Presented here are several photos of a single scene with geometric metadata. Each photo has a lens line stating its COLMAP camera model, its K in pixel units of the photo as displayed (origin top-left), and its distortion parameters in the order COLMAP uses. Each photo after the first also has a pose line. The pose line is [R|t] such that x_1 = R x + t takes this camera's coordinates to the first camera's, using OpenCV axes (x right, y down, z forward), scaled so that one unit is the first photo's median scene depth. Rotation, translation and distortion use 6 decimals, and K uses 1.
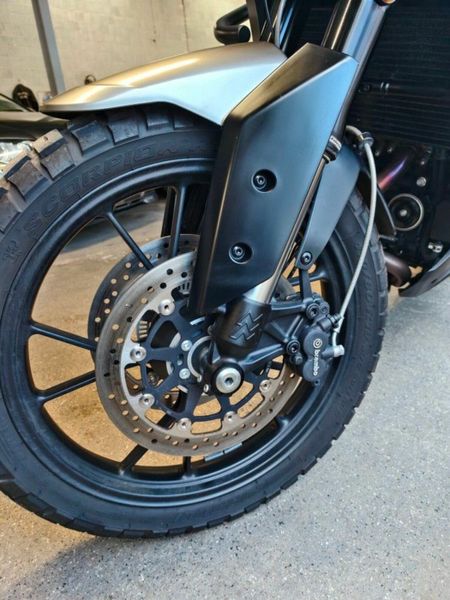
lens RADIAL K [[416.4, 0, 229.1], [0, 416.4, 299.2], [0, 0, 1]] dist [0.007876, -0.018211]
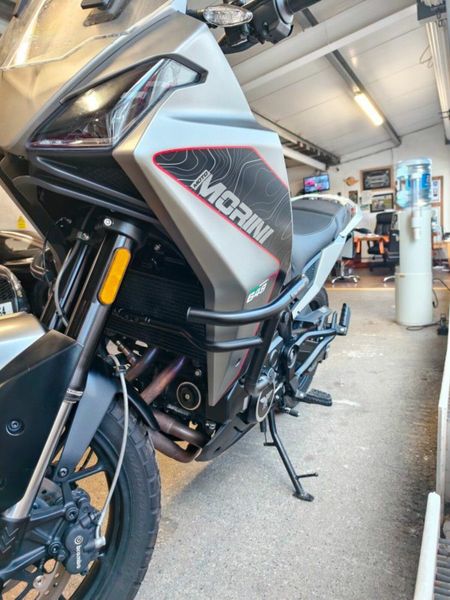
lens RADIAL K [[416.4, 0, 229.1], [0, 416.4, 299.2], [0, 0, 1]] dist [0.007876, -0.018211]
pose [[0.969182, 0.002582, 0.246331, 0.336015], [0.063466, 0.963574, -0.259802, -0.228831], [-0.238029, 0.267429, 0.933715, -0.433387]]
